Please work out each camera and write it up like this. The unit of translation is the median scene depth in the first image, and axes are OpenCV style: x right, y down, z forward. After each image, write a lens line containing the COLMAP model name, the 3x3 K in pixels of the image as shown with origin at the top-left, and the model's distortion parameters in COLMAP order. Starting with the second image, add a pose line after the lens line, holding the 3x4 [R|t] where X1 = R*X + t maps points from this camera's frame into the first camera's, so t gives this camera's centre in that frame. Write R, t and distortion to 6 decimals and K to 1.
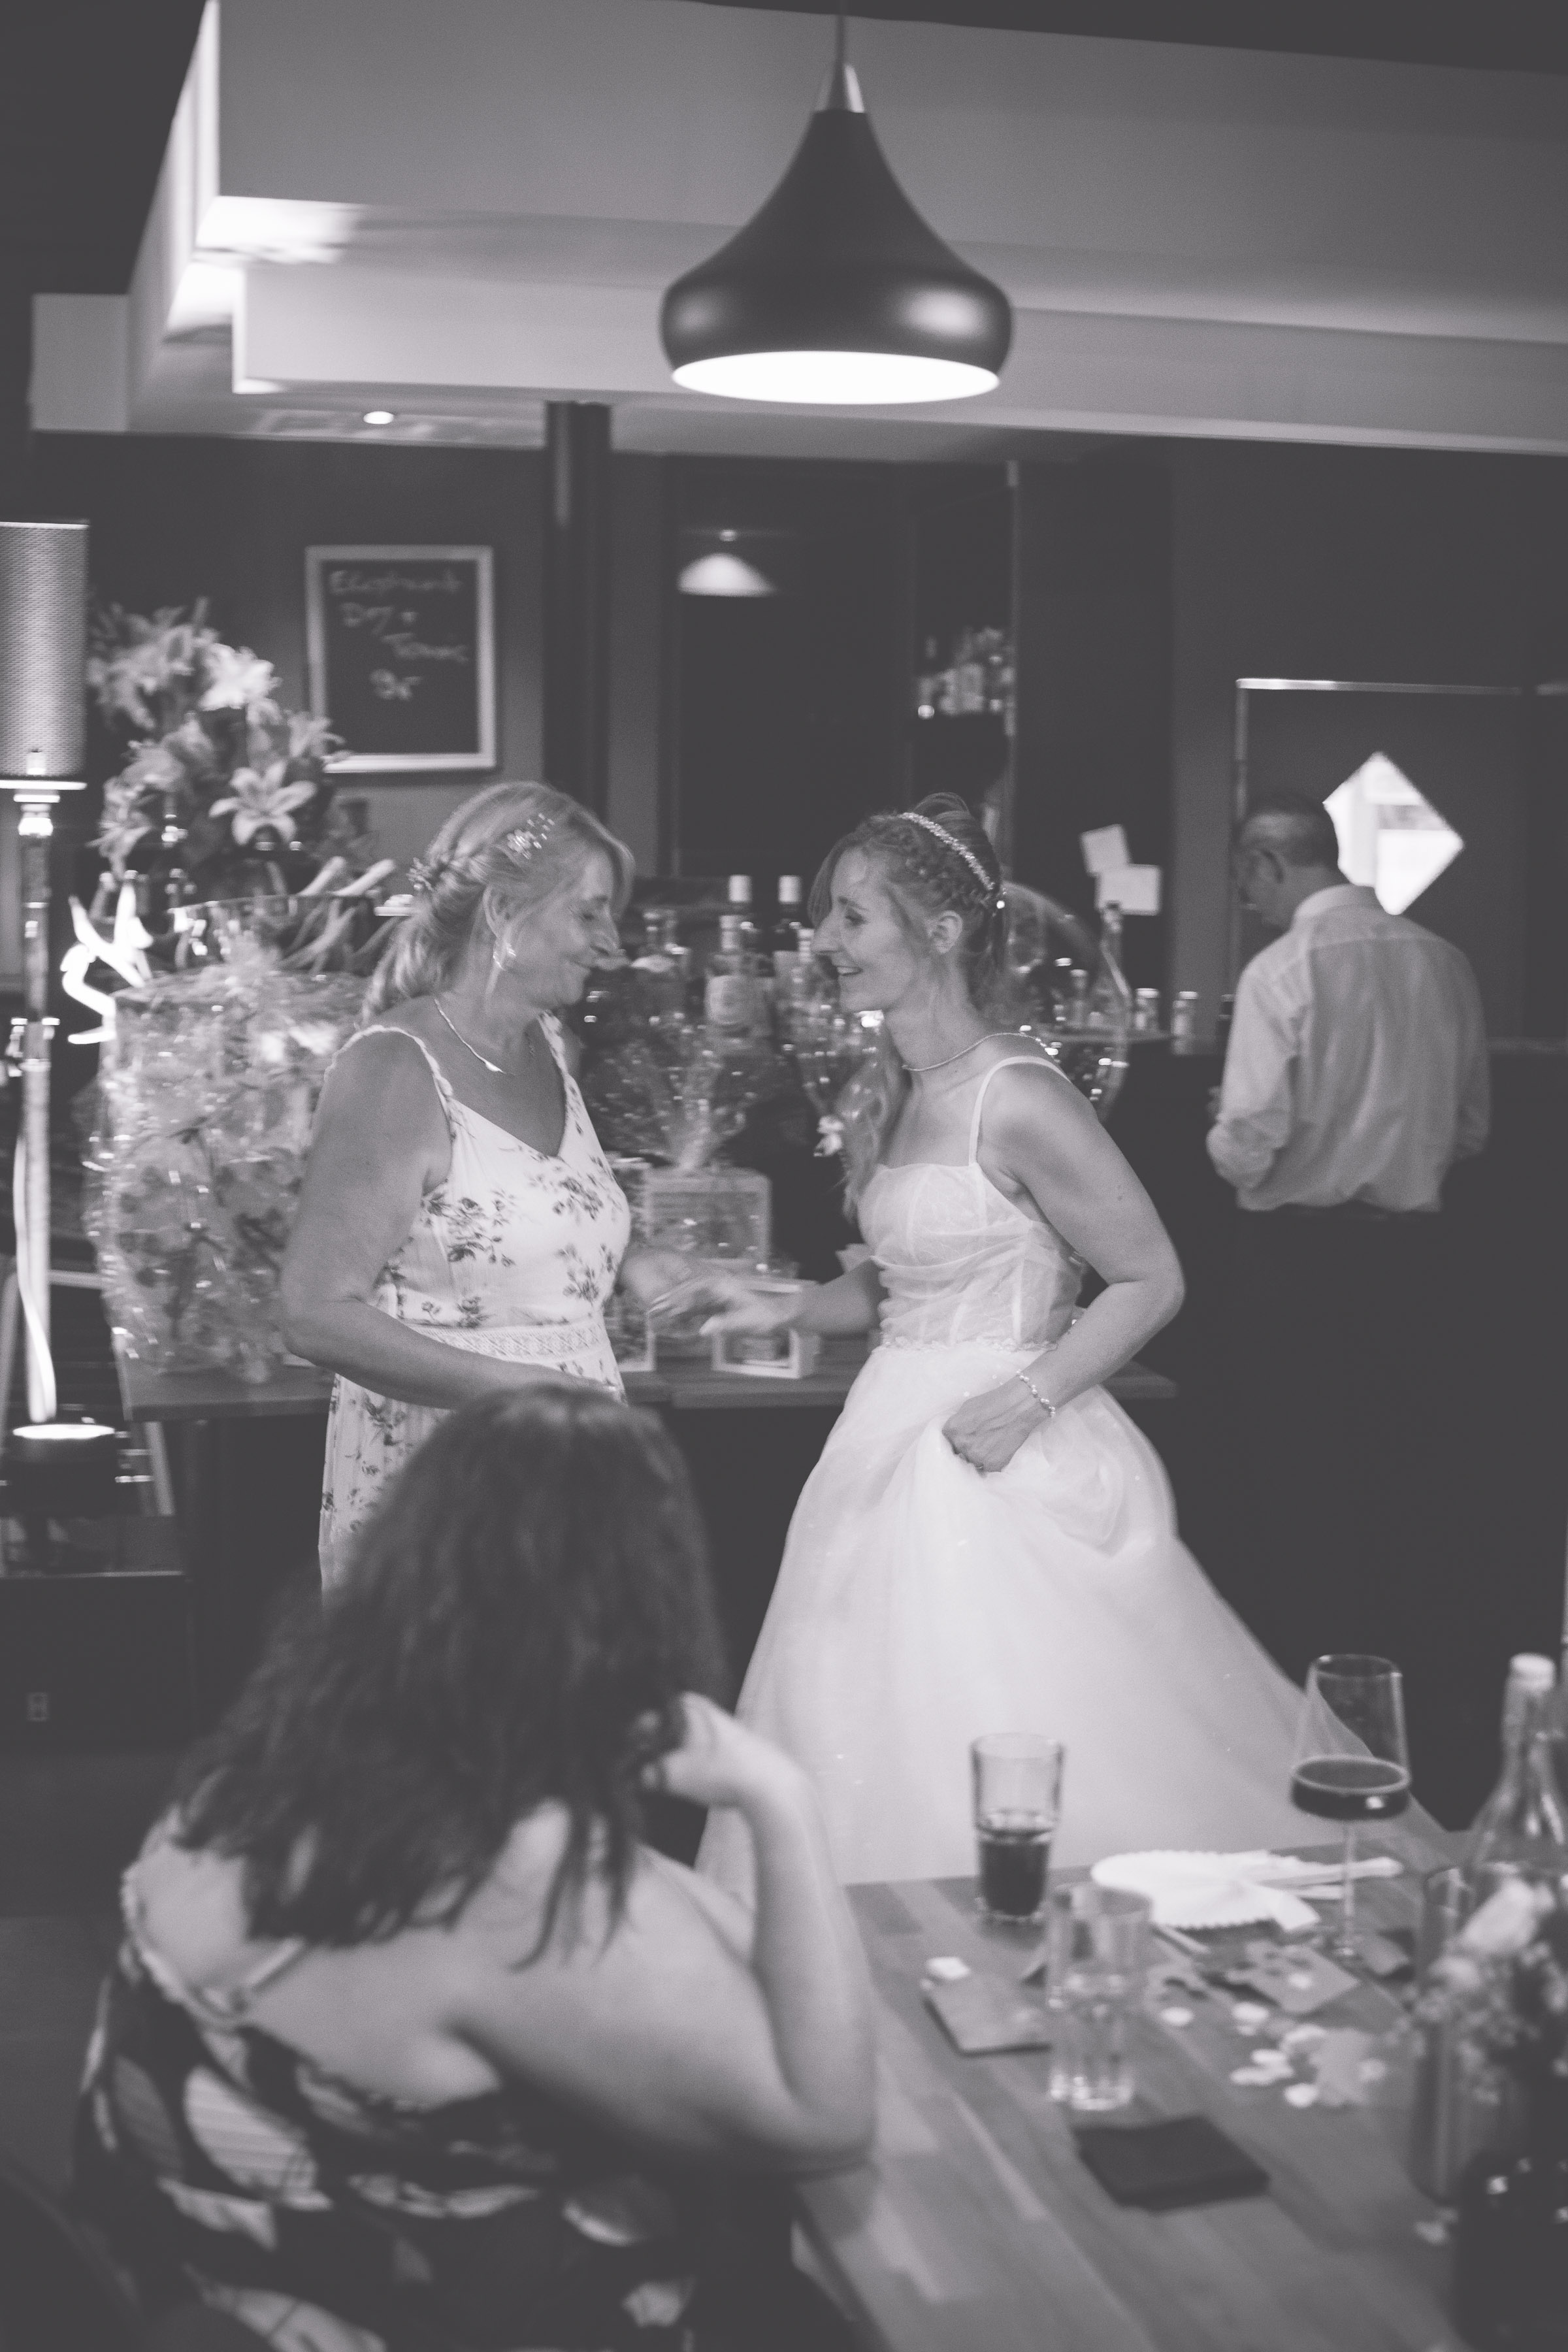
lens RADIAL K [[3286.5, 0, 779.9], [0, 3286.5, 1172.4], [0, 0, 1]] dist [-0.150732, 0.137054]
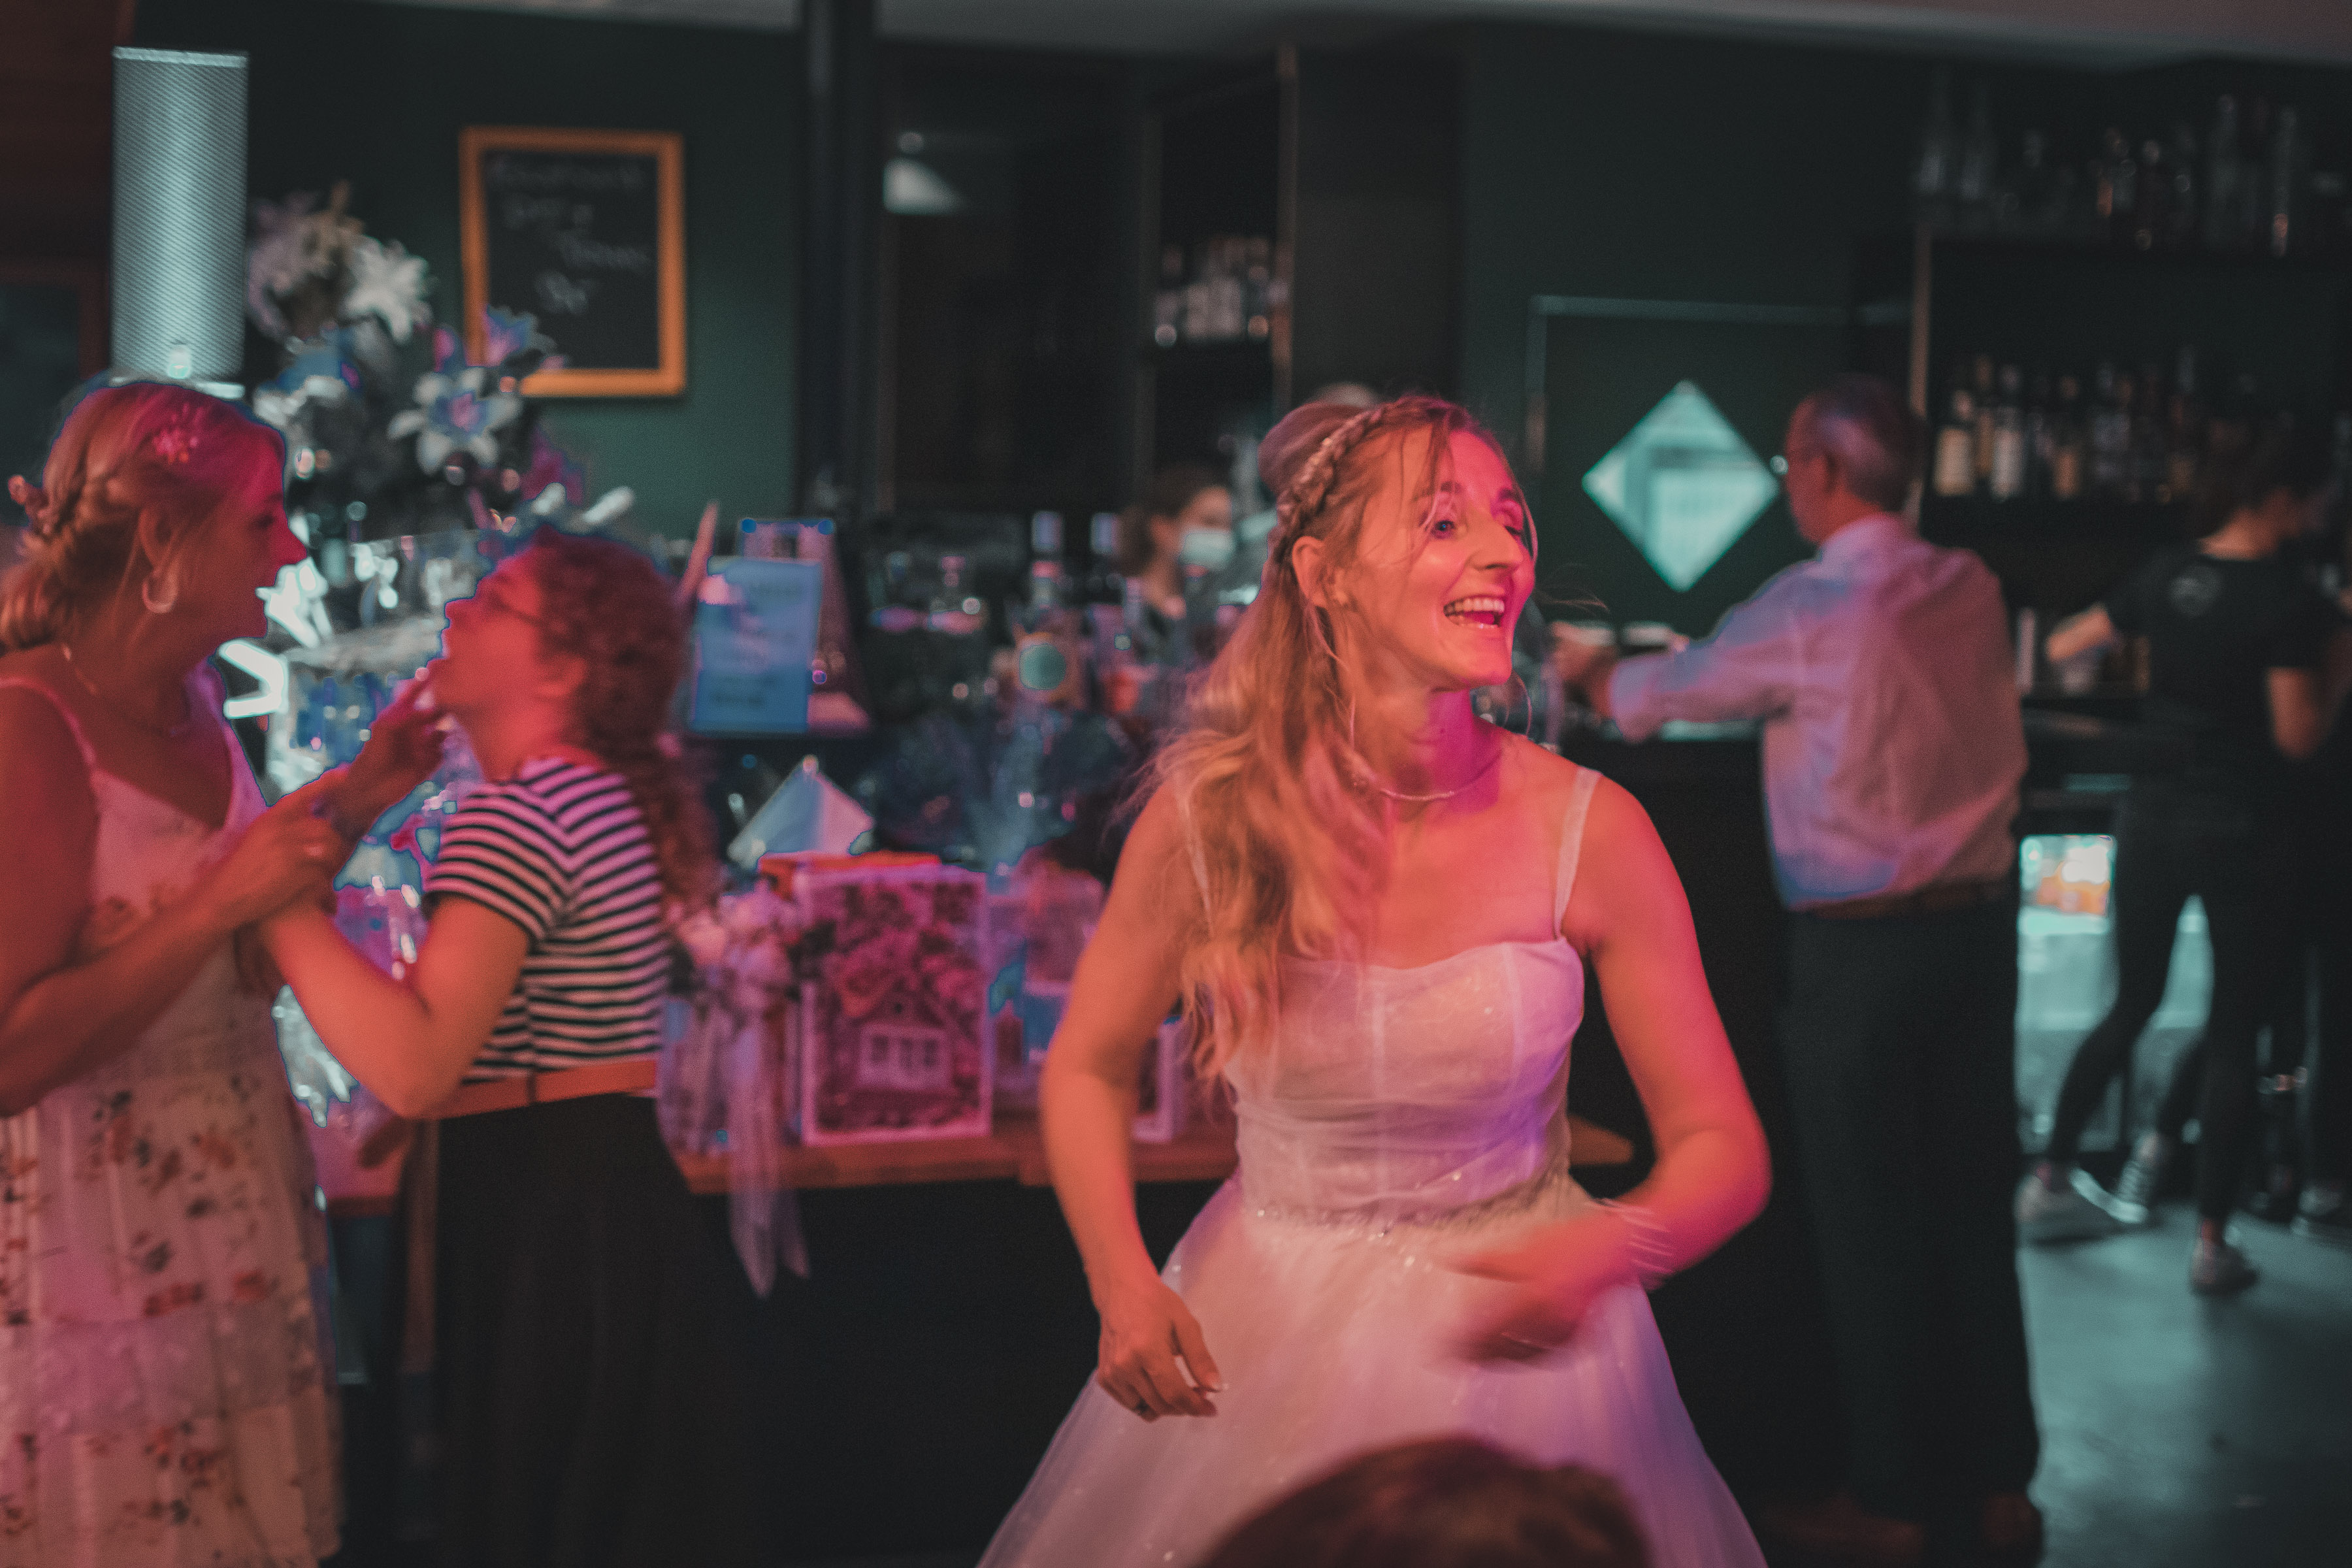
lens RADIAL K [[3264.5, 0, 1182.7], [0, 3264.5, 791.5], [0, 0, 1]] dist [-0.010219, 0.068528]
pose [[0.994981, 0.001566, 0.100053, -0.061889], [-0.000870, 0.999975, -0.007002, -0.014992], [-0.100062, 0.006880, 0.994957, 0.177324]]
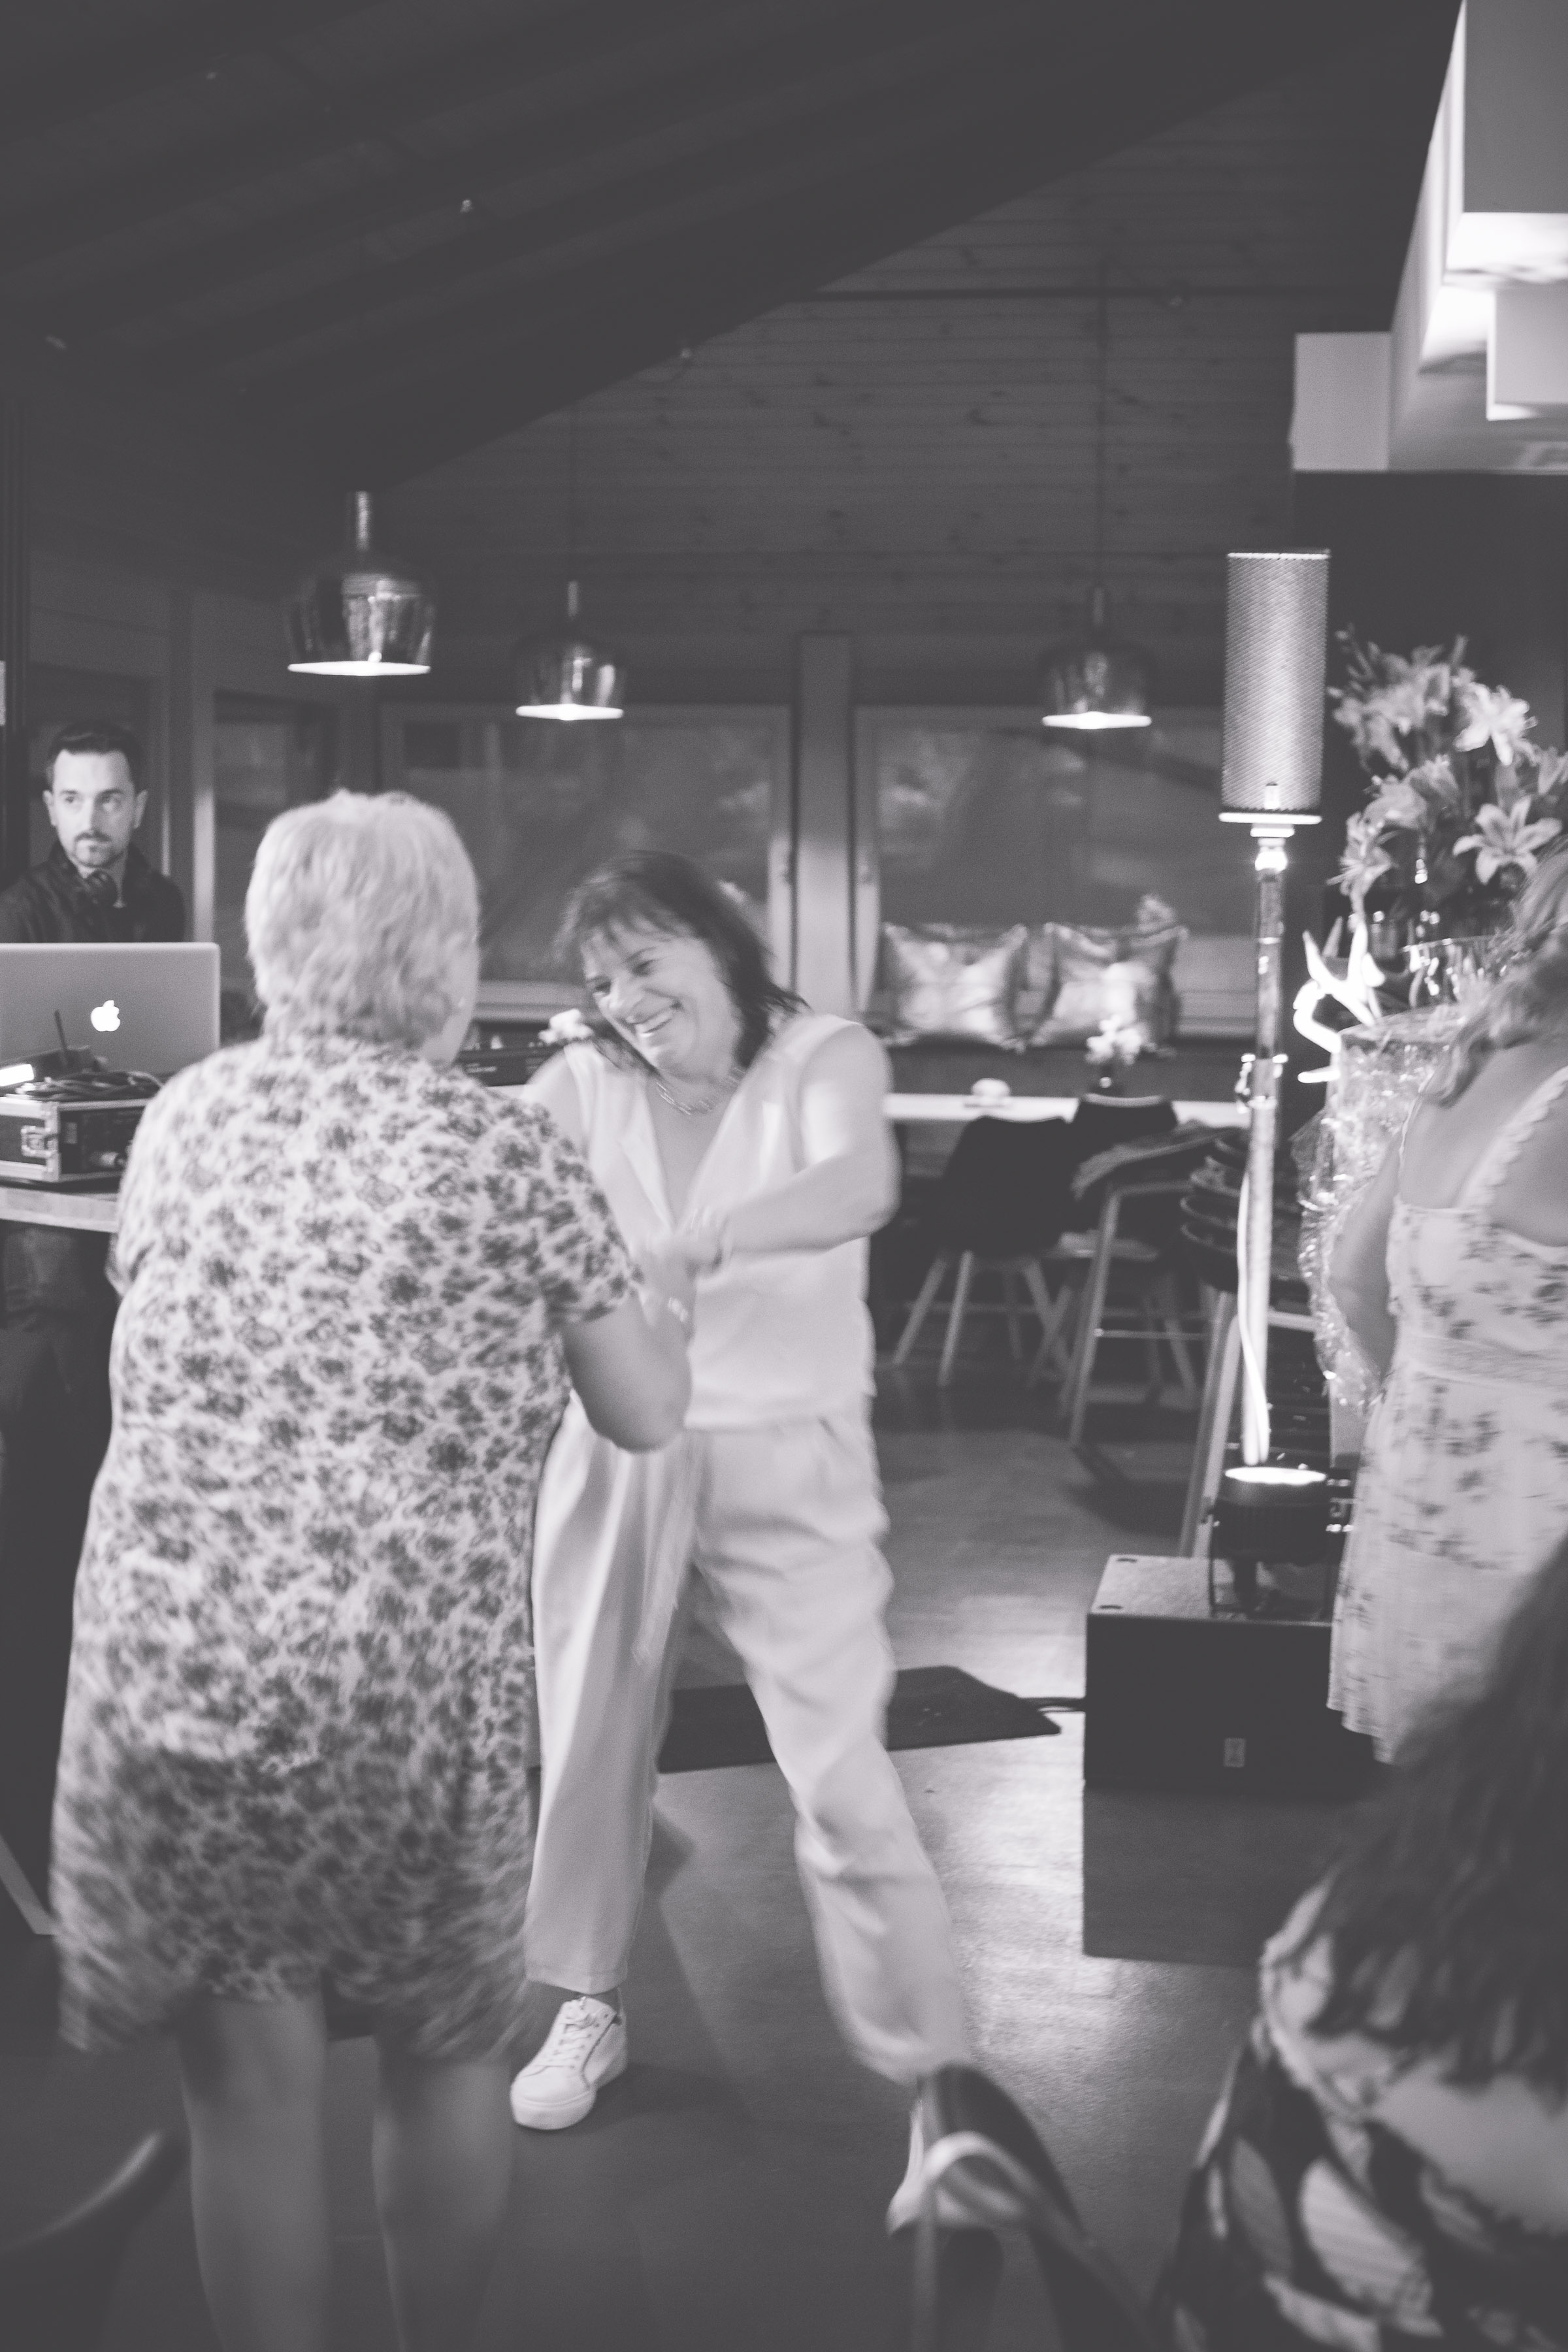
lens RADIAL K [[3286.5, 0, 779.9], [0, 3286.5, 1172.4], [0, 0, 1]] dist [-0.150732, 0.137054]
pose [[0.926307, 0.033822, -0.375248, 0.008604], [-0.040120, 0.999154, -0.008981, 0.002854], [0.374627, 0.023374, 0.926881, 0.026669]]
